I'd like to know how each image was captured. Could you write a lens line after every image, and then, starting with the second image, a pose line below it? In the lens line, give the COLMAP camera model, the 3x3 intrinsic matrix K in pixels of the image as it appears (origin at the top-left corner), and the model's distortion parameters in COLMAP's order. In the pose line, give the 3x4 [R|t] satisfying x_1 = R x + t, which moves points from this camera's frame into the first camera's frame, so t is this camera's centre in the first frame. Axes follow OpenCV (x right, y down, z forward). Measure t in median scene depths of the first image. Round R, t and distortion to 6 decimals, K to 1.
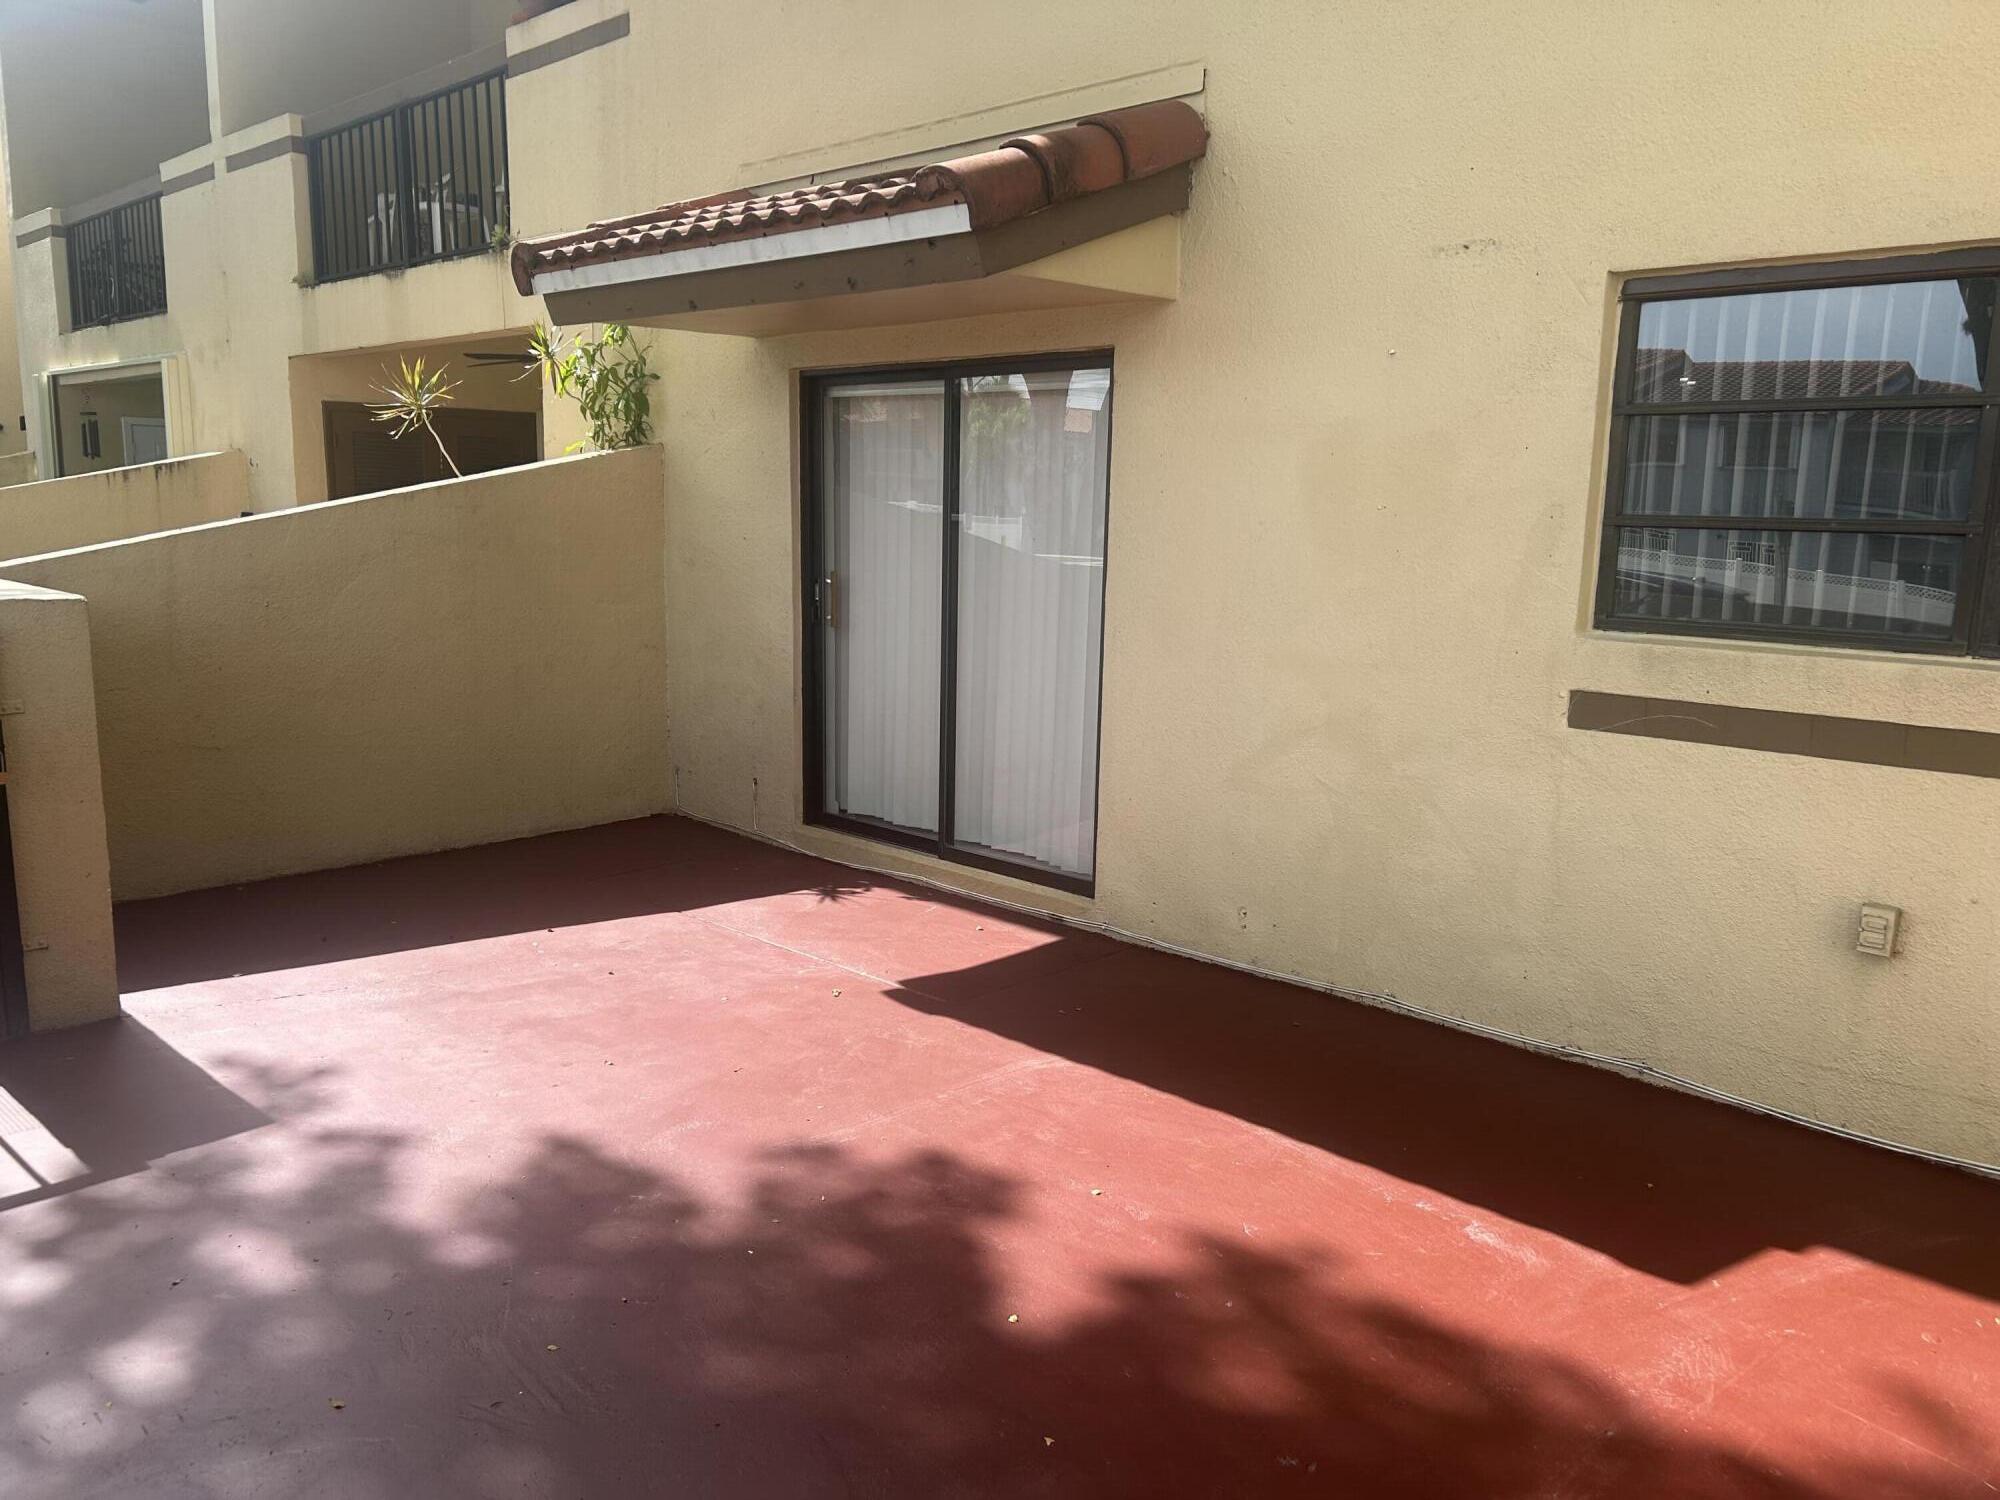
lens RADIAL K [[1507.1, 0, 1013.4], [0, 1507.1, 751.8], [0, 0, 1]] dist [0.058704, -0.075631]
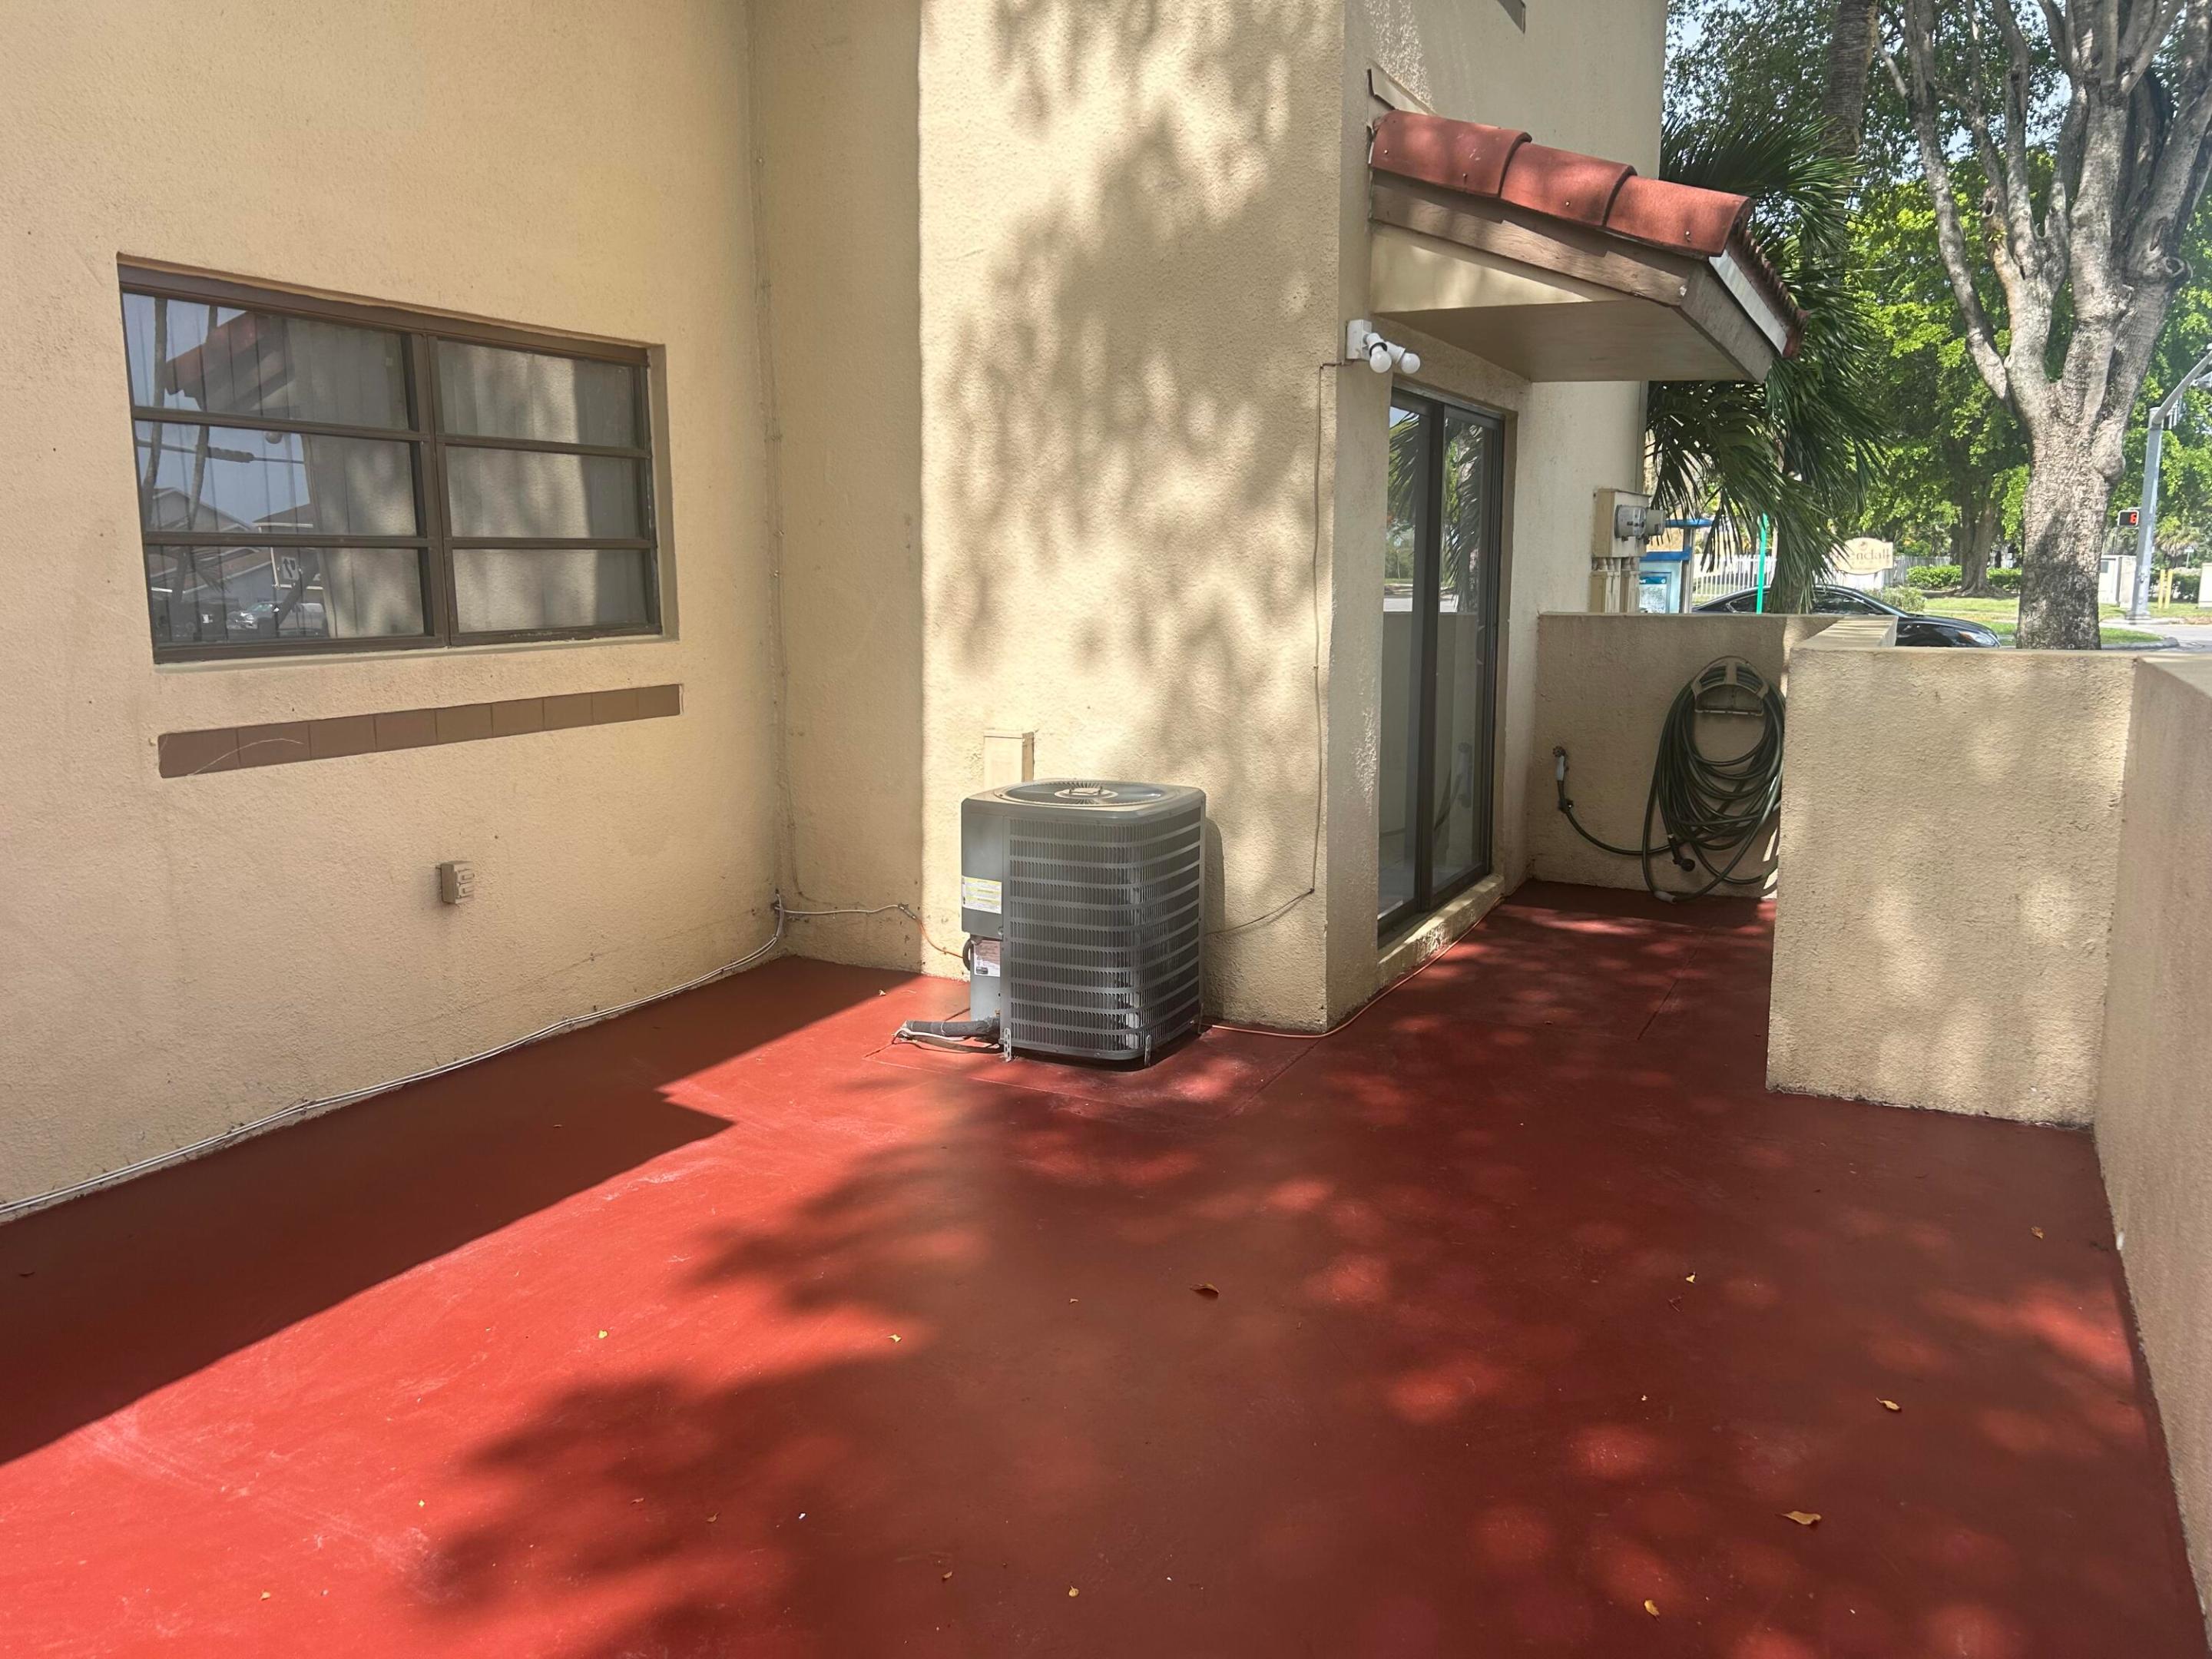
lens RADIAL K [[1666.9, 0, 1120.8], [0, 1666.9, 831.5], [0, 0, 1]] dist [0.058704, -0.075631]
pose [[-0.315392, -0.168742, 0.933838, -0.659253], [0.153208, 0.962099, 0.225592, -0.111865], [-0.936512, 0.214222, -0.277586, 0.709225]]
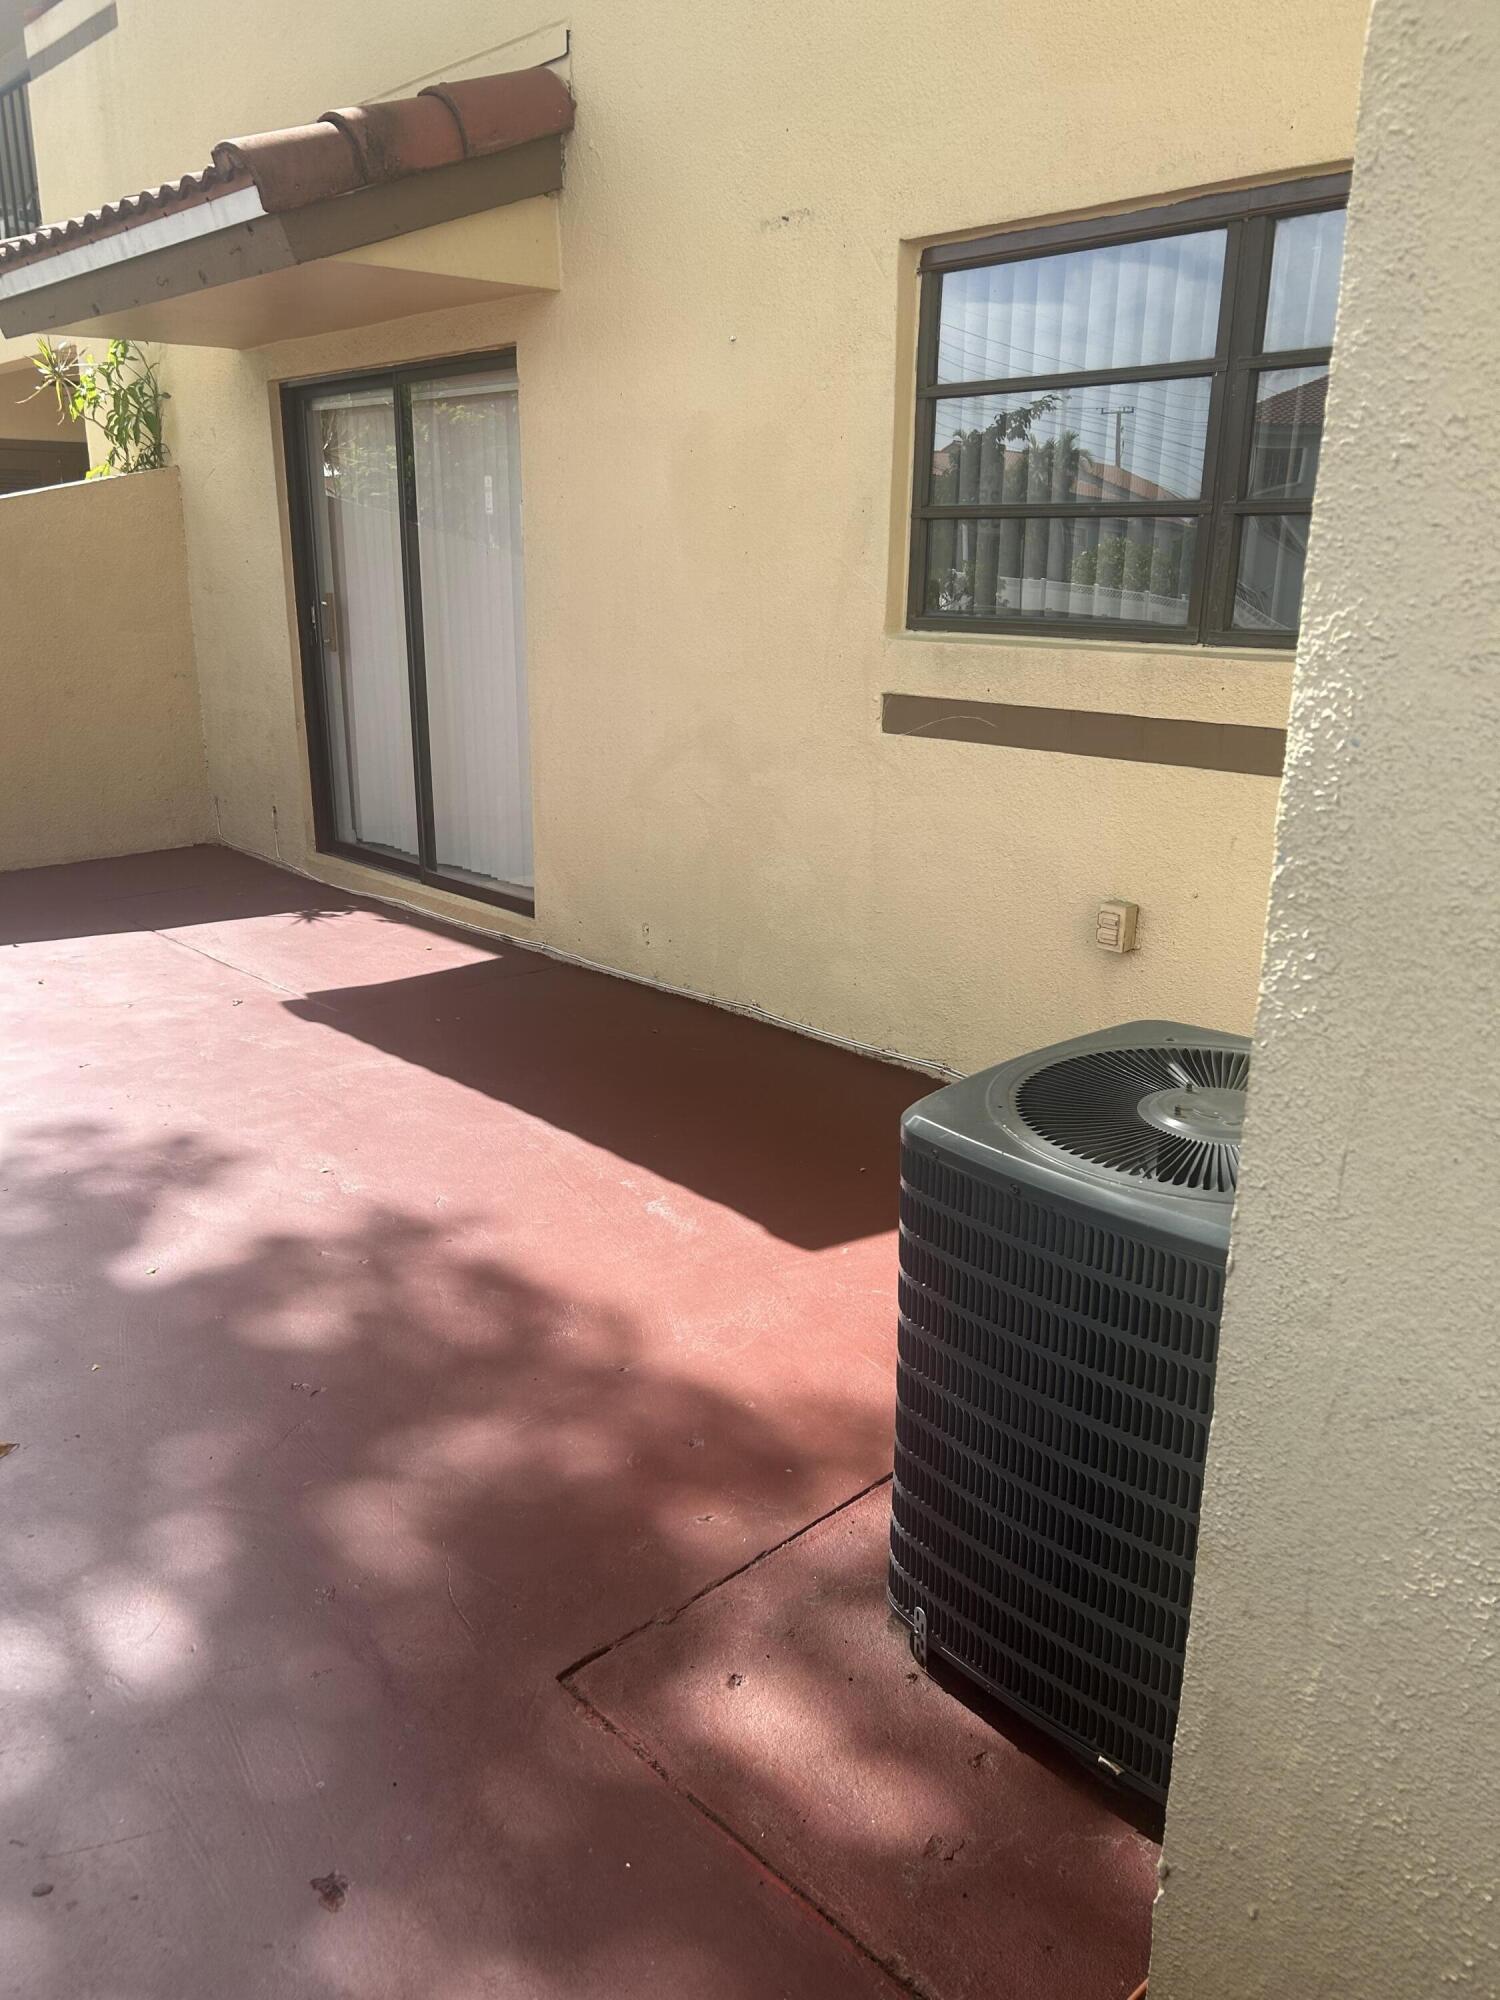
lens RADIAL K [[1507.1, 0, 737.0], [0, 1507.1, 1013.5], [0, 0, 1]] dist [0.058704, -0.075631]
pose [[0.997904, 0.005324, -0.064491, 0.312168], [0.003115, 0.991501, 0.130059, 0.035185], [0.064636, -0.129987, 0.989407, -0.009516]]
